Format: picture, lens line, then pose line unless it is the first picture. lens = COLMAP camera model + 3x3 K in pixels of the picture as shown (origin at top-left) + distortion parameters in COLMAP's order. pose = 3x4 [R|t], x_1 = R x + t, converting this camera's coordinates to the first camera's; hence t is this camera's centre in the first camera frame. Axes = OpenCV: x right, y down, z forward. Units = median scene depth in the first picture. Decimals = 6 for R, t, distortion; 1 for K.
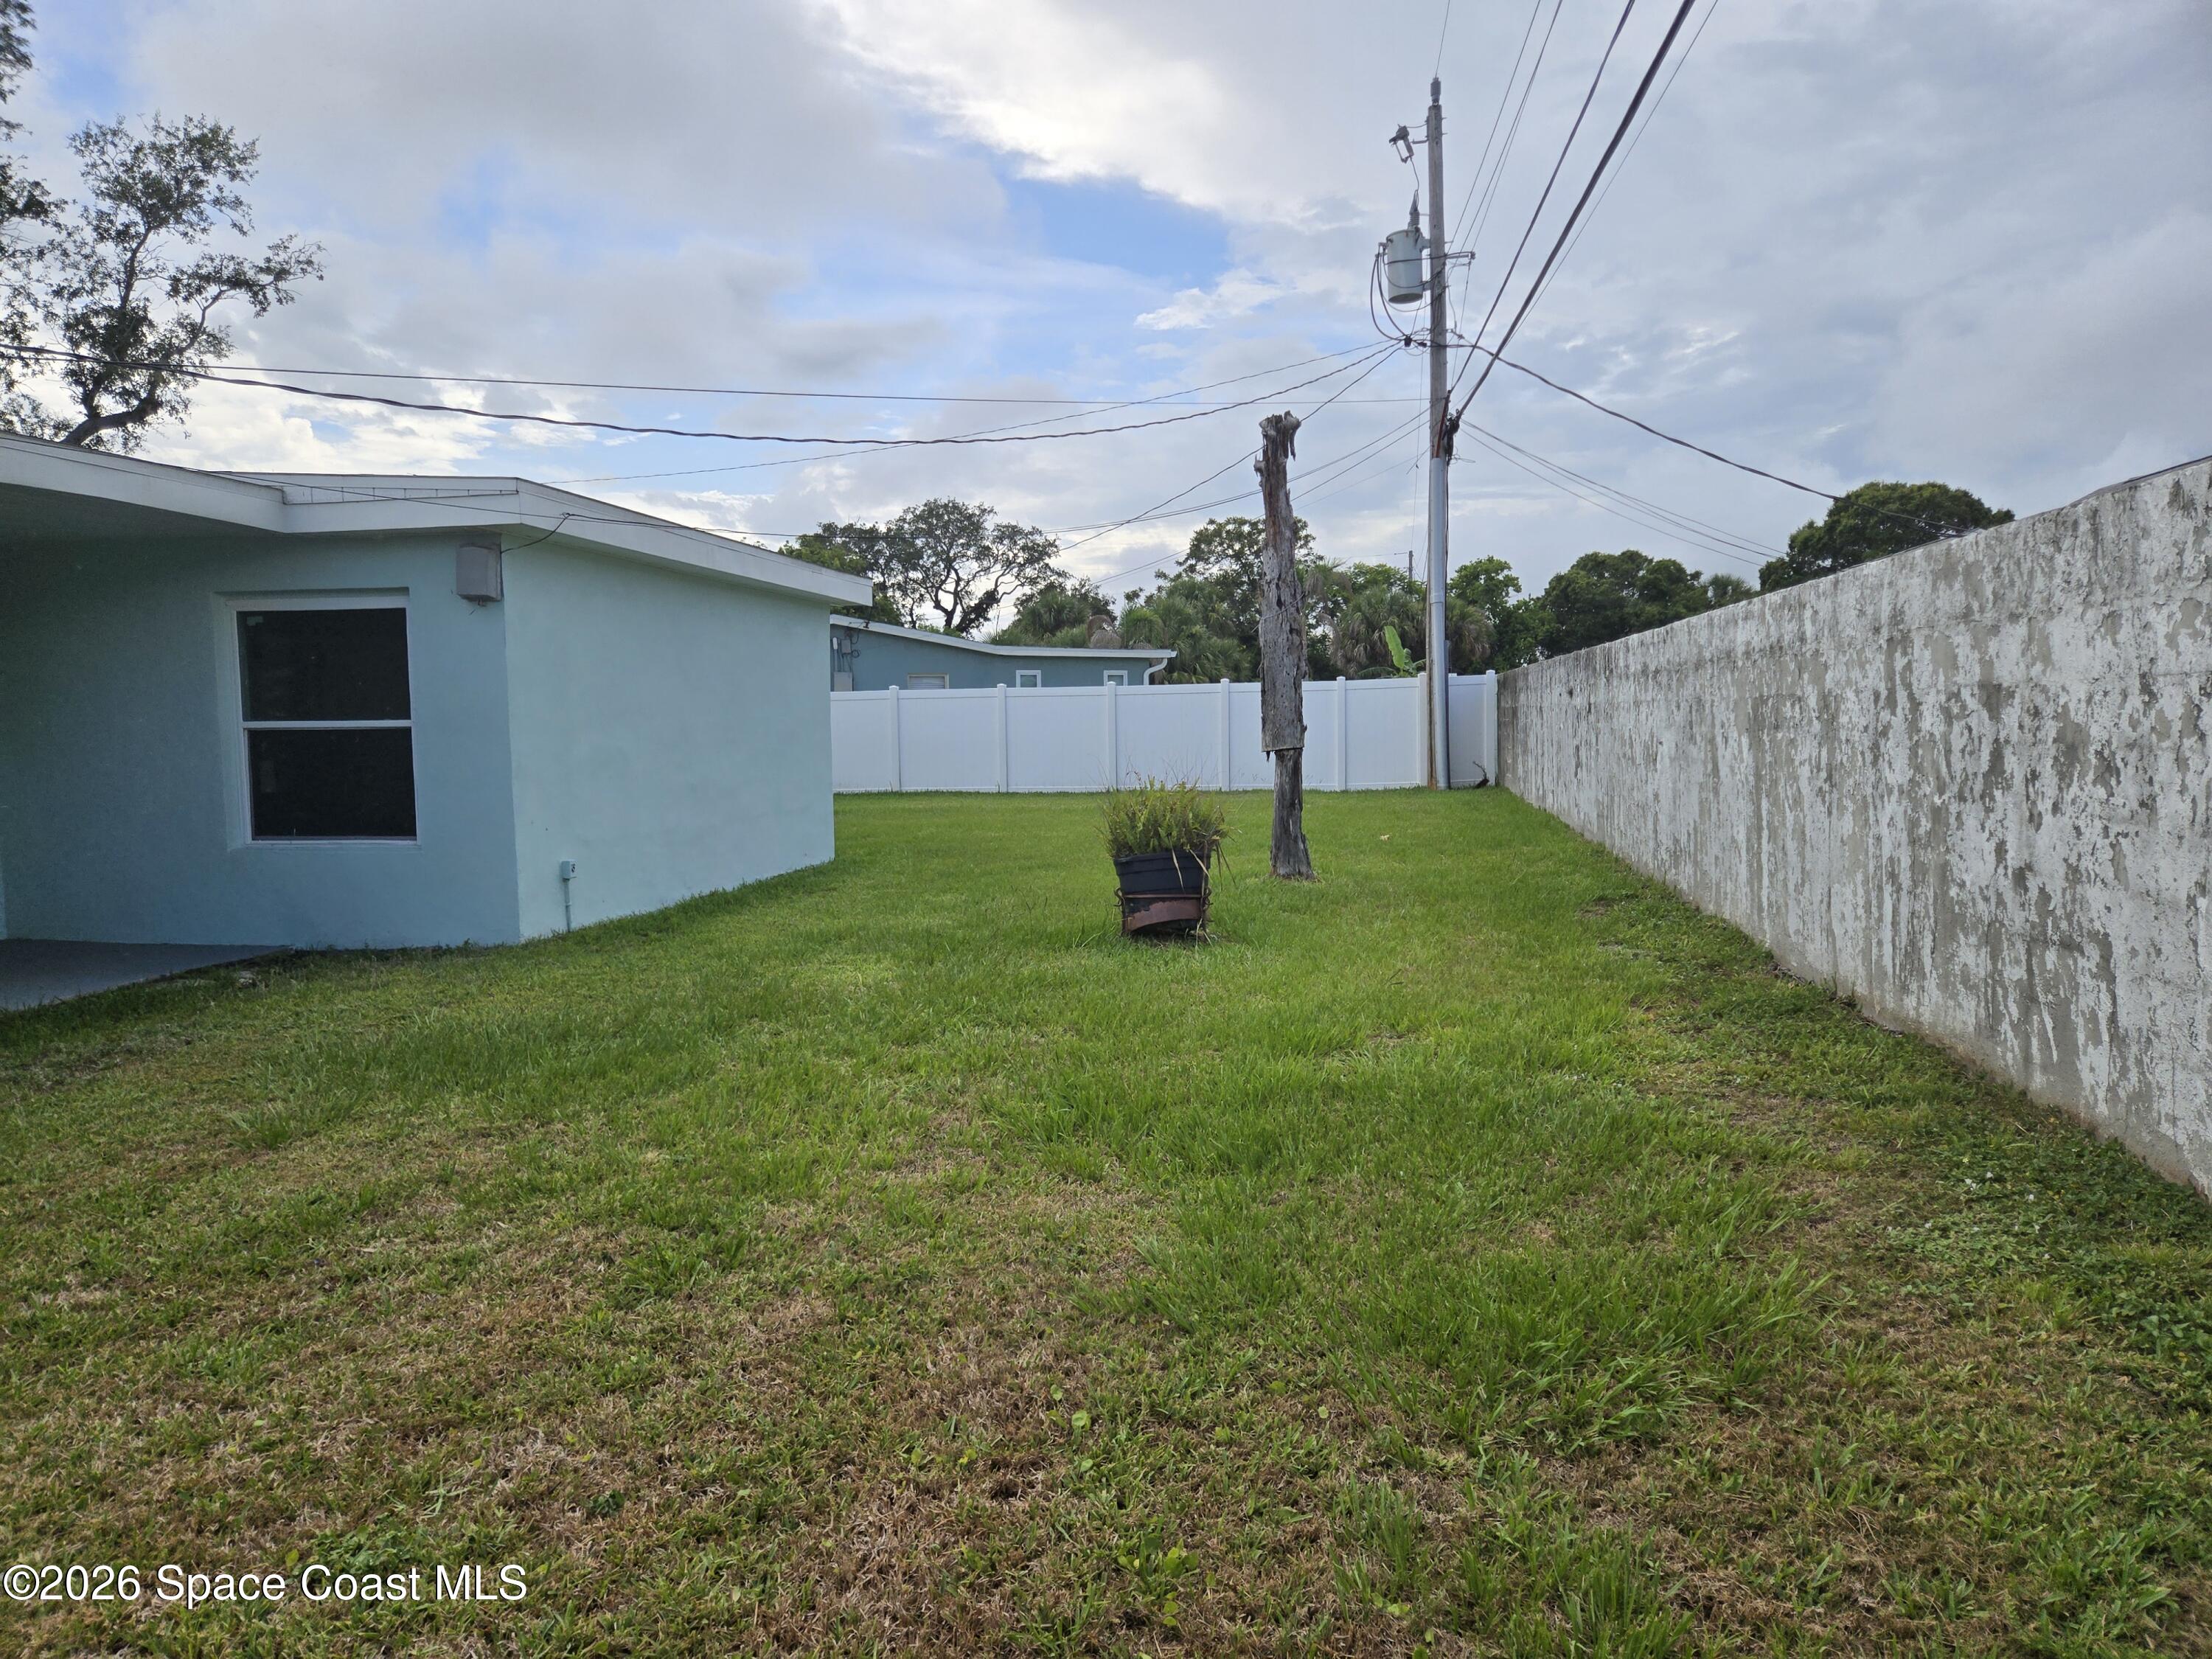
lens RADIAL K [[1479.1, 0, 1108.5], [0, 1479.1, 853.6], [0, 0, 1]] dist [0.057196, -0.055496]
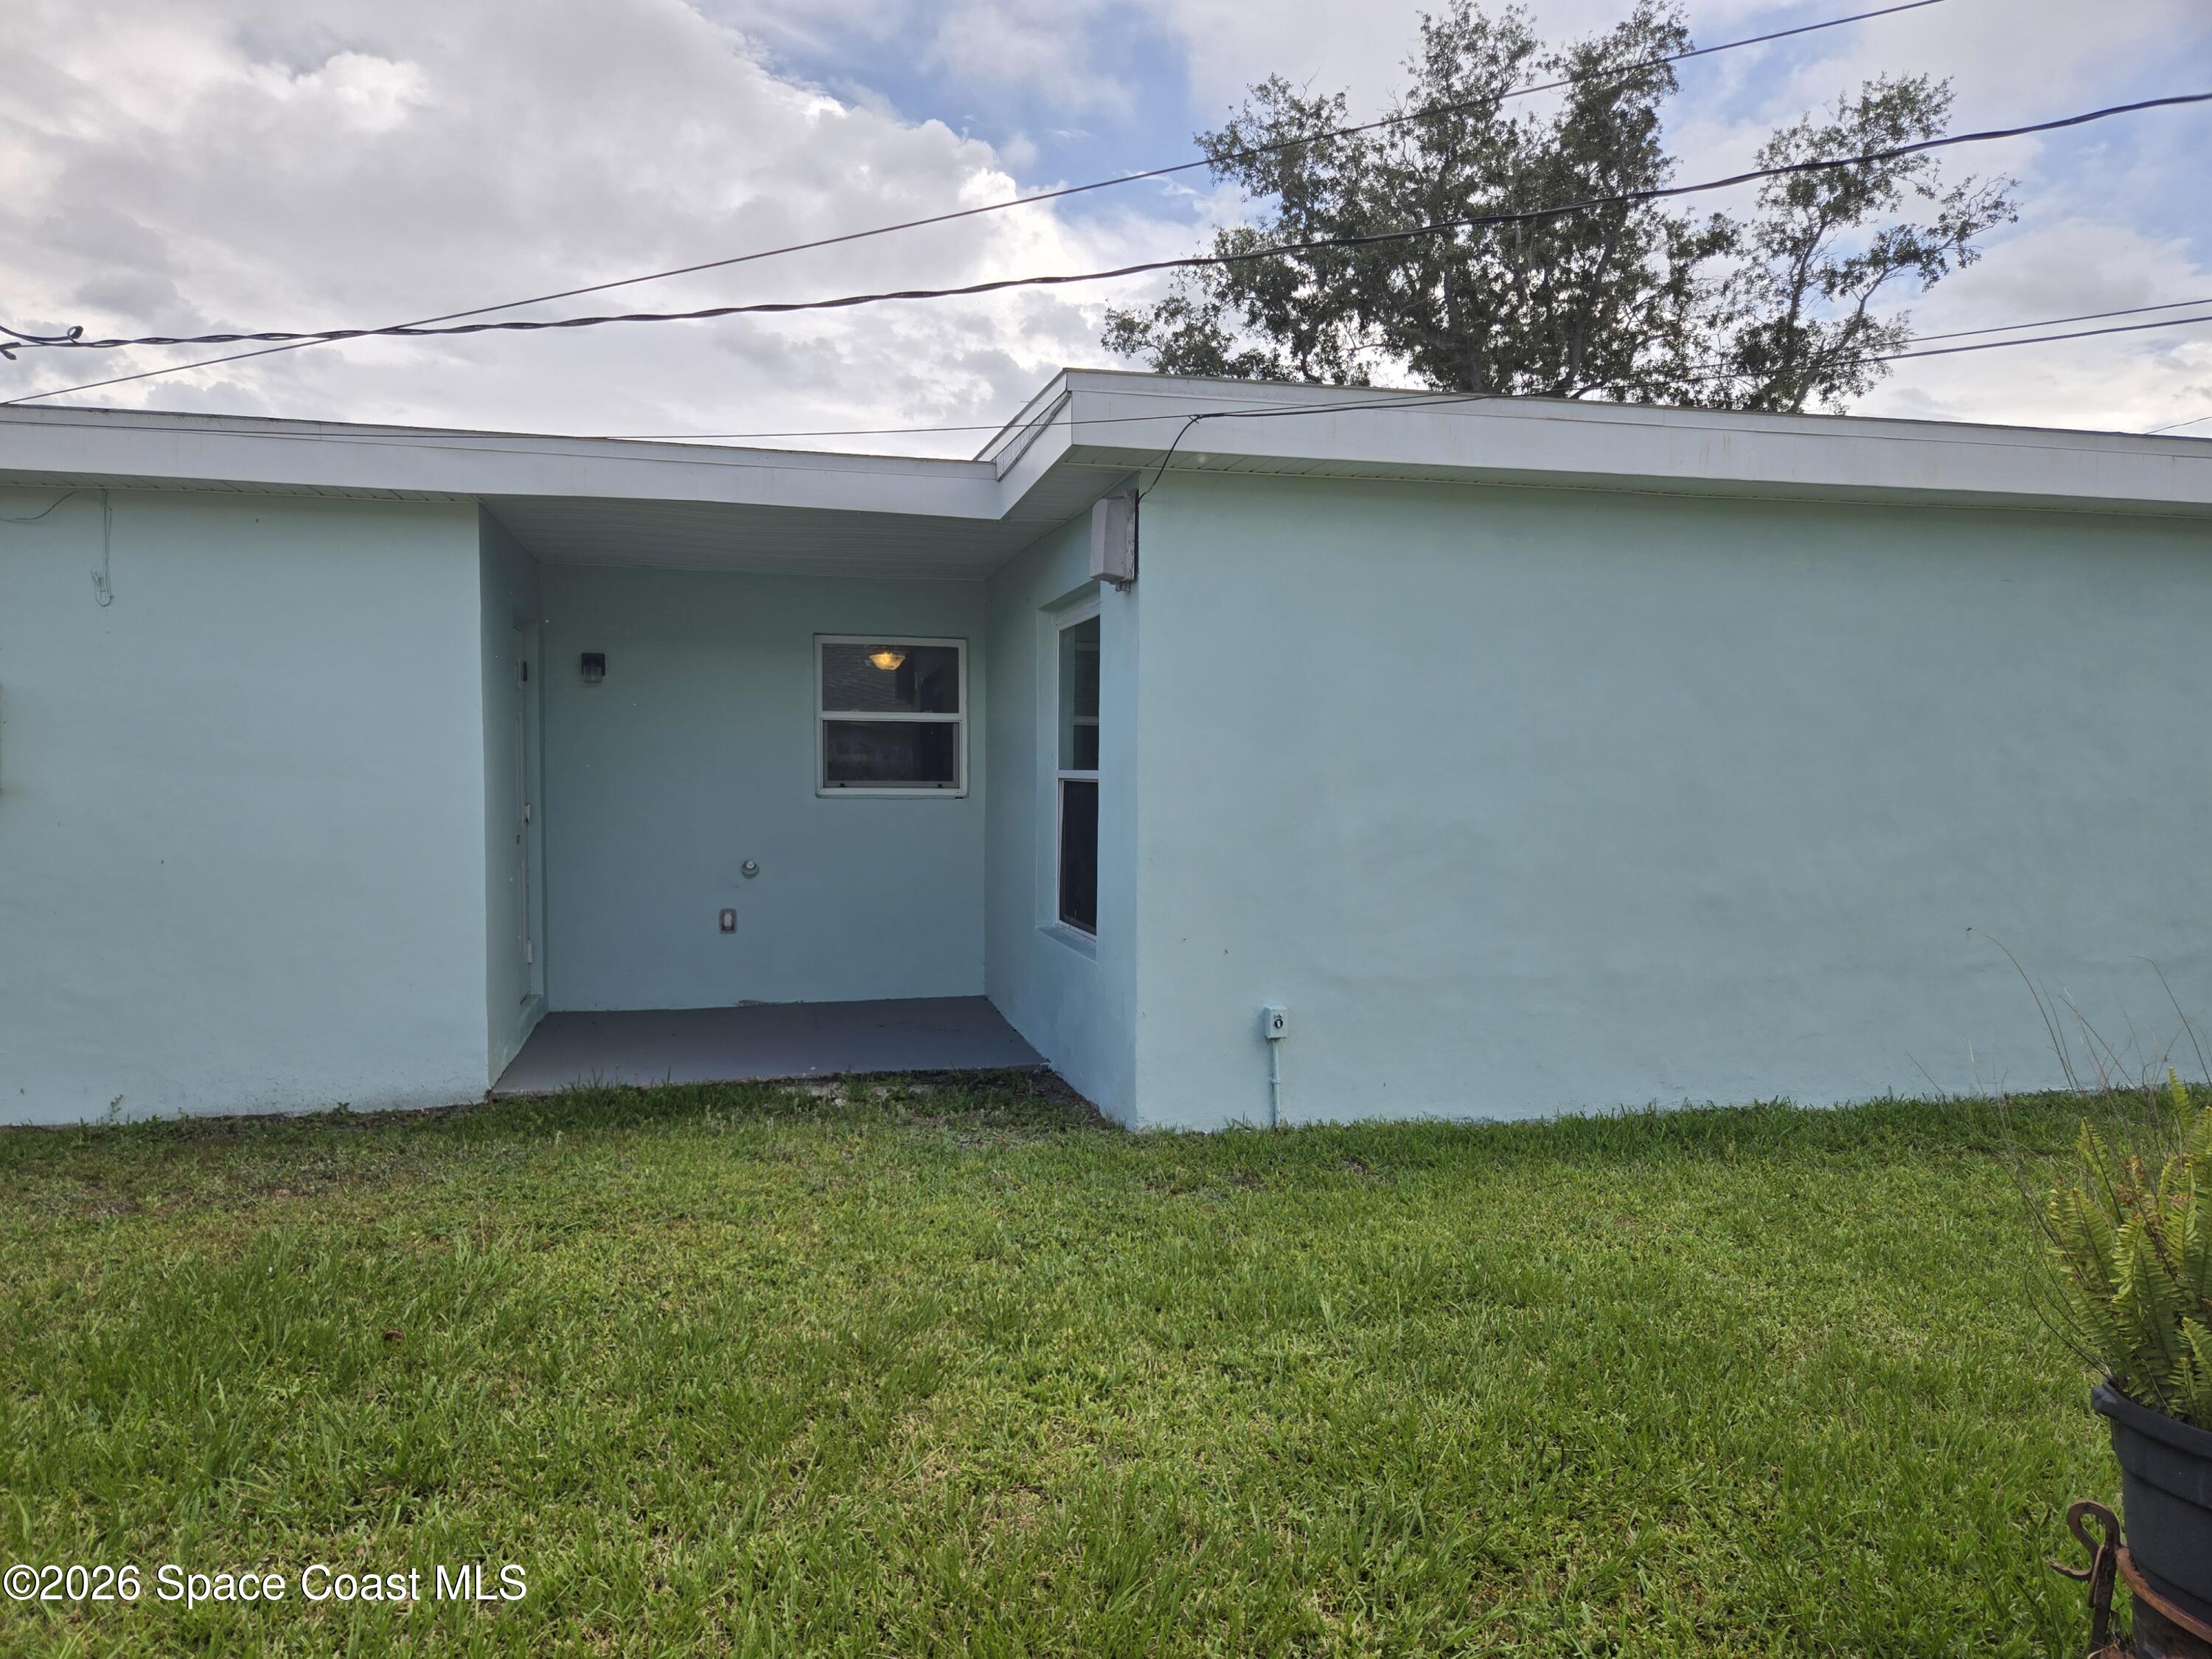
lens RADIAL K [[1479.1, 0, 1108.5], [0, 1479.1, 853.6], [0, 0, 1]] dist [0.057196, -0.055496]
pose [[0.377786, 0.063049, -0.923744, 0.059784], [-0.090689, 0.995401, 0.030850, -0.027262], [0.921441, 0.072119, 0.381767, 0.283412]]
